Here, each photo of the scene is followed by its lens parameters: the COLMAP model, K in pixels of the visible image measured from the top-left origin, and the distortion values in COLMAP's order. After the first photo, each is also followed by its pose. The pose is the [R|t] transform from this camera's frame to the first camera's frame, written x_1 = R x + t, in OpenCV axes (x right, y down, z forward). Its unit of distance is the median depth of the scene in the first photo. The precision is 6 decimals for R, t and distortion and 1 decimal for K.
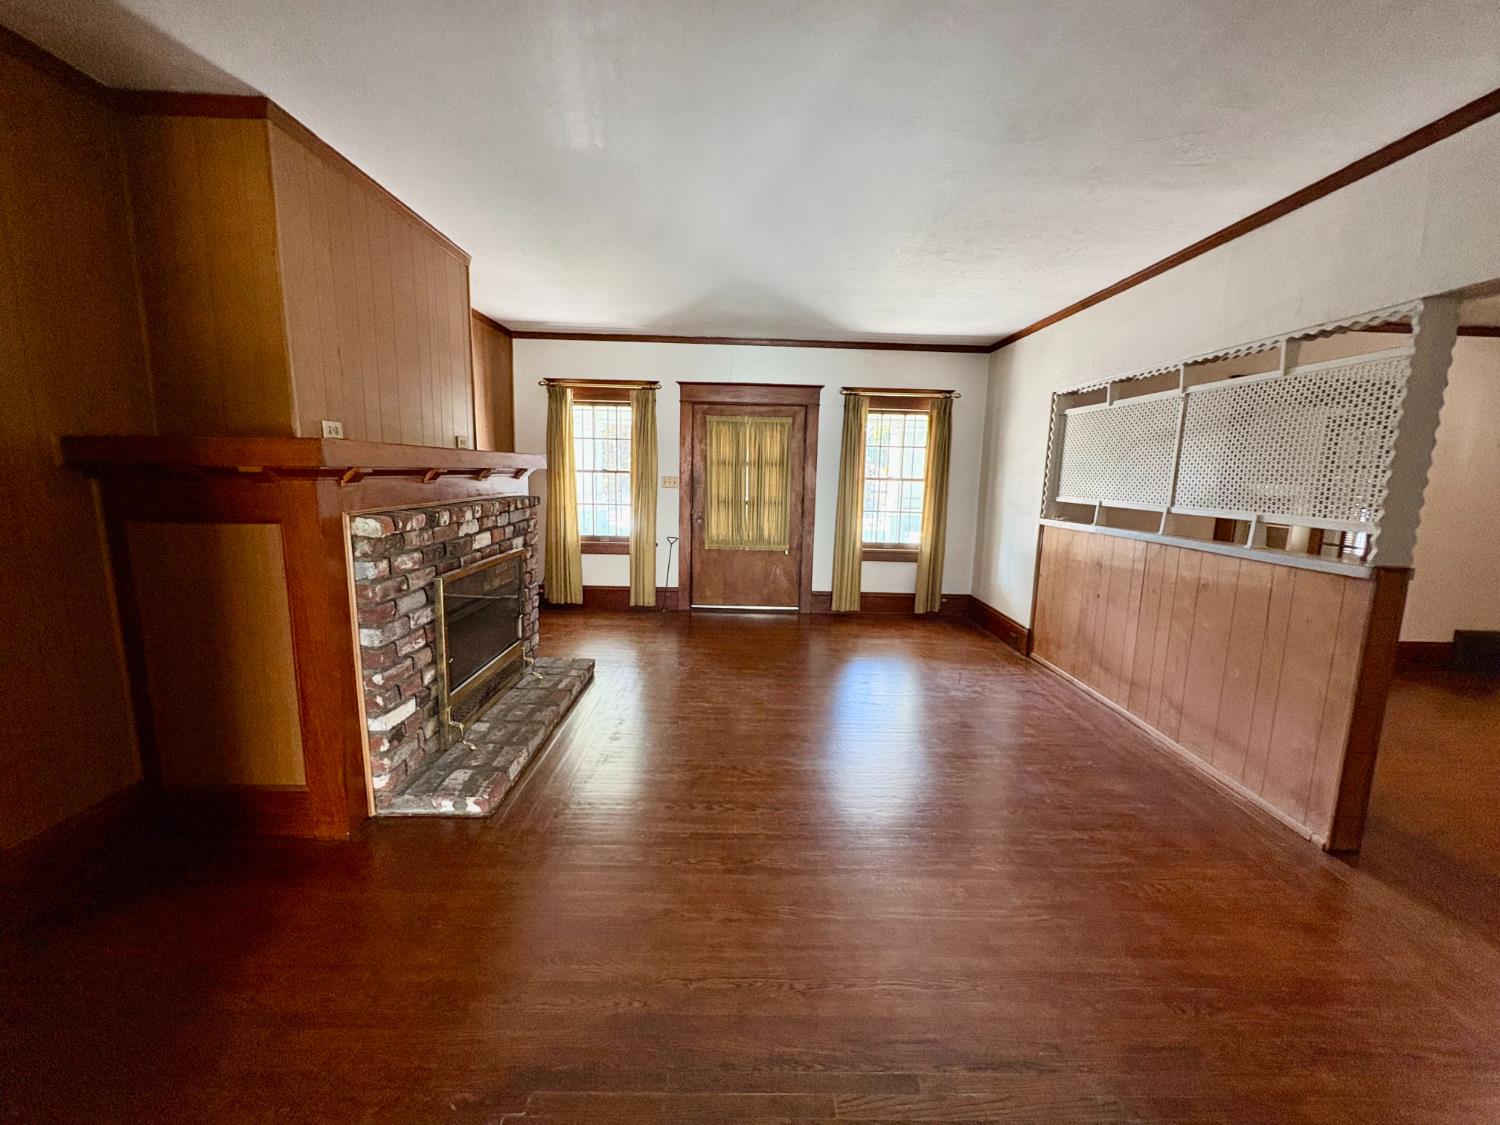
lens RADIAL K [[598.9, 0, 753.2], [0, 598.9, 563.4], [0, 0, 1]] dist [-0.001937, 0.000212]
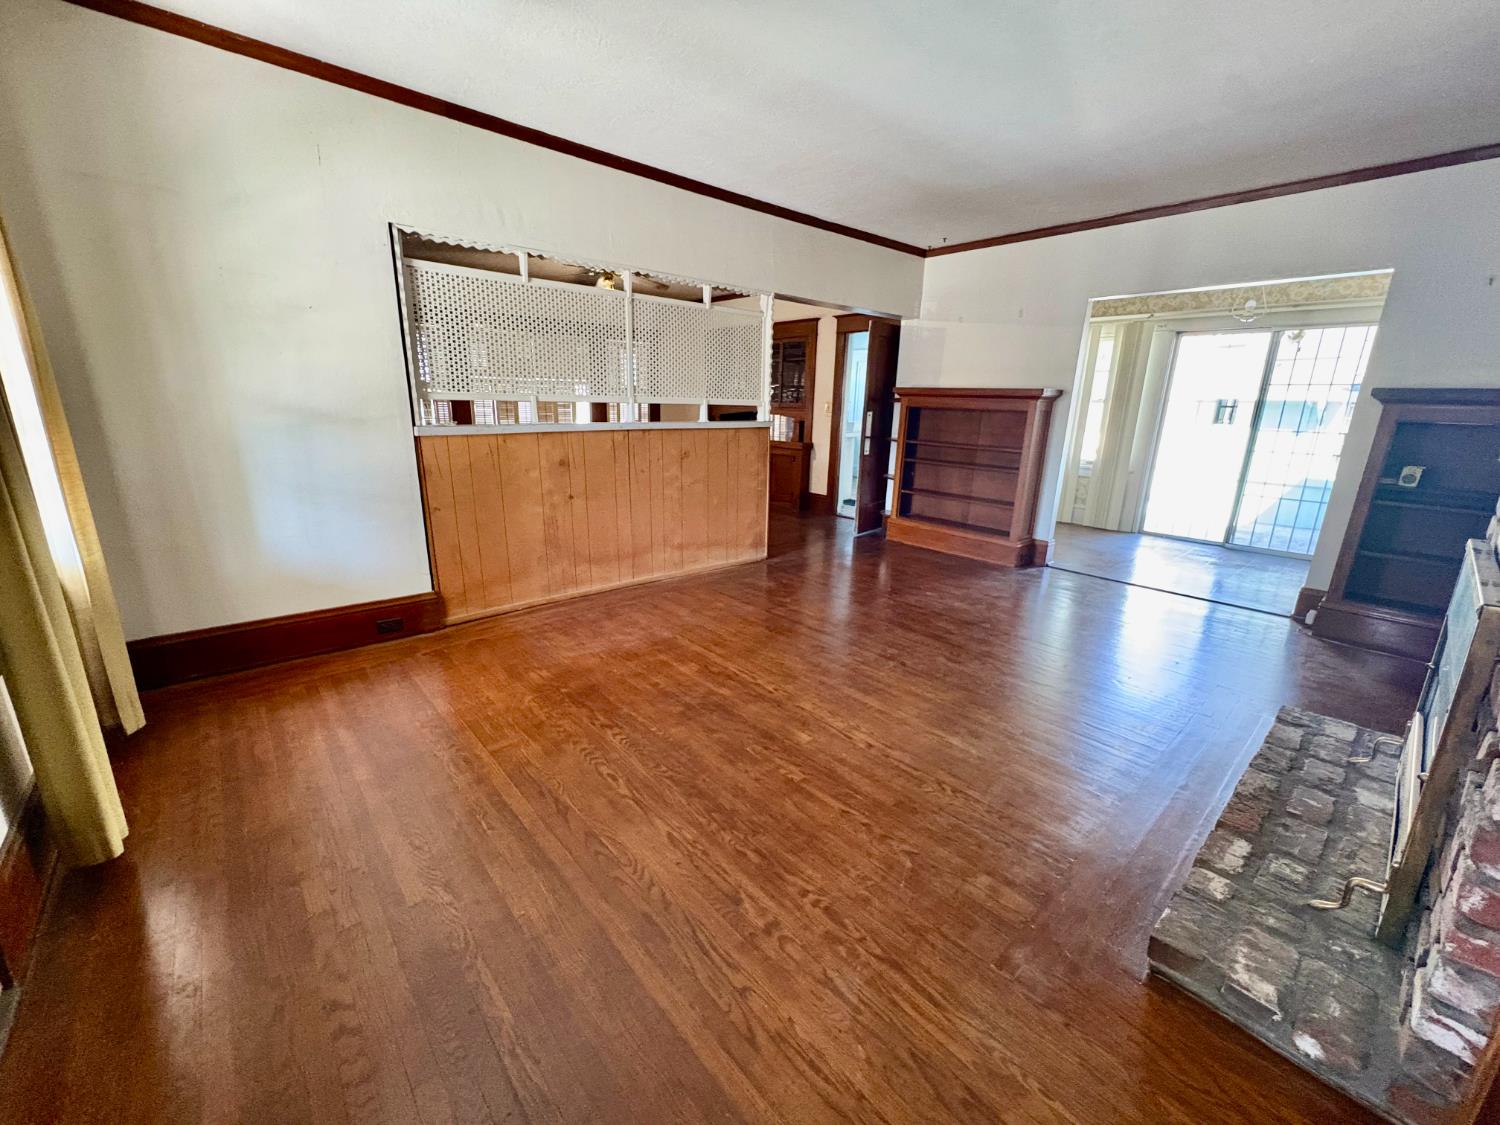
lens RADIAL K [[598.9, 0, 751.5], [0, 598.9, 560.5], [0, 0, 1]] dist [-0.001937, 0.000212]
pose [[-0.655922, -0.229609, 0.719059, -0.332363], [0.076092, 0.927646, 0.365626, -0.183395], [-0.750984, 0.294536, -0.590992, 1.400504]]
